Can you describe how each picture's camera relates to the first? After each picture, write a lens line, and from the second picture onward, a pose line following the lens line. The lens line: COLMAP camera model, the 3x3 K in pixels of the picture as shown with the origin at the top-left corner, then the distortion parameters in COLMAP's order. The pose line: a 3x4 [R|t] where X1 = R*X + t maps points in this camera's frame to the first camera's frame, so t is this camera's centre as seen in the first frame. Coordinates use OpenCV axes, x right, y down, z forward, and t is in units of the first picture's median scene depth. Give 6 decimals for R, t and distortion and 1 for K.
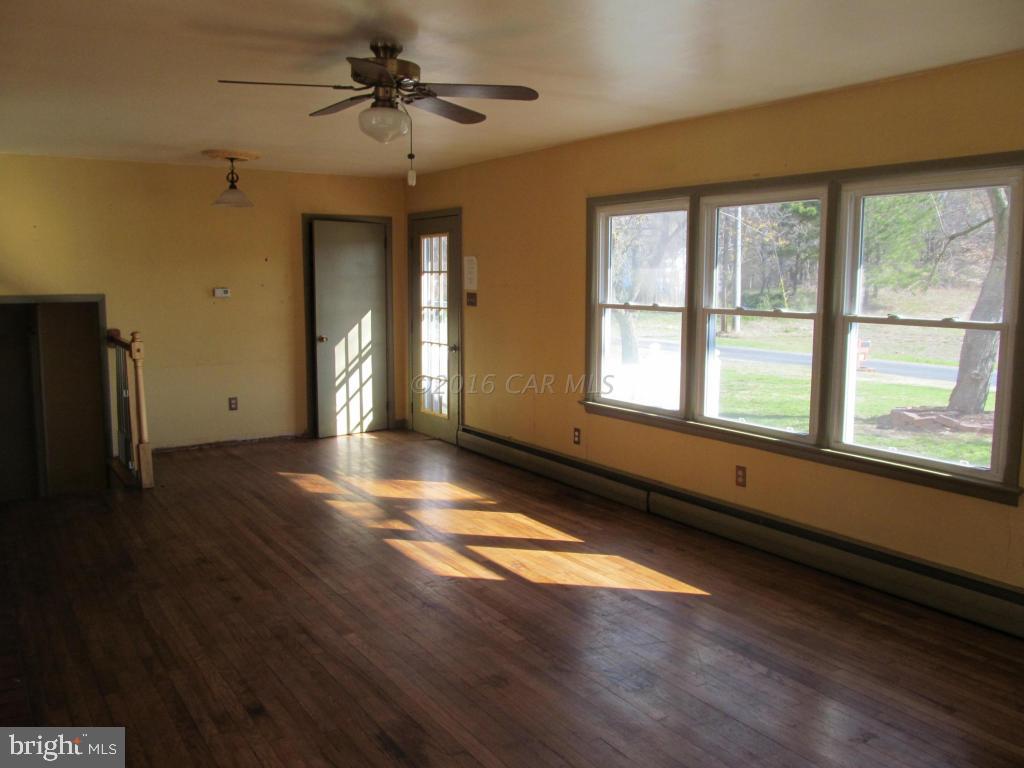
lens RADIAL K [[843.7, 0, 512.0], [0, 843.7, 384.0], [0, 0, 1]] dist [-0.131725, 0.000155]
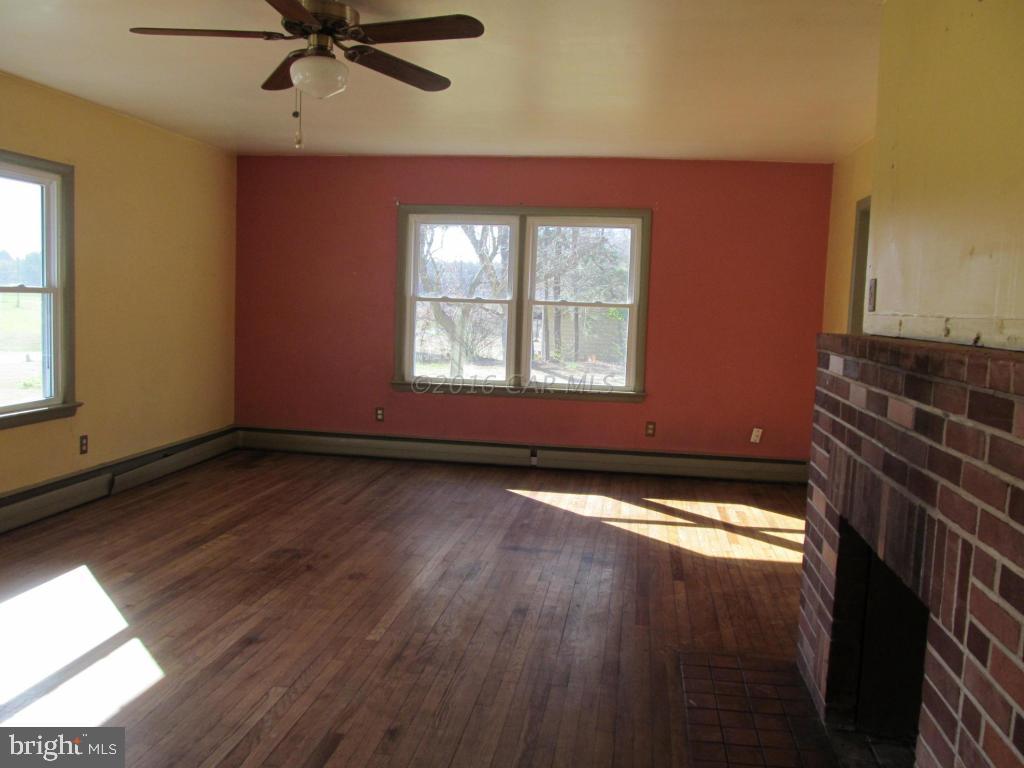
lens RADIAL K [[843.7, 0, 512.0], [0, 843.7, 384.0], [0, 0, 1]] dist [-0.131725, 0.000155]
pose [[-0.730973, -0.117927, 0.672140, -0.875346], [0.035650, 0.977011, 0.210187, -0.171535], [-0.681475, 0.177602, -0.709964, 1.437277]]
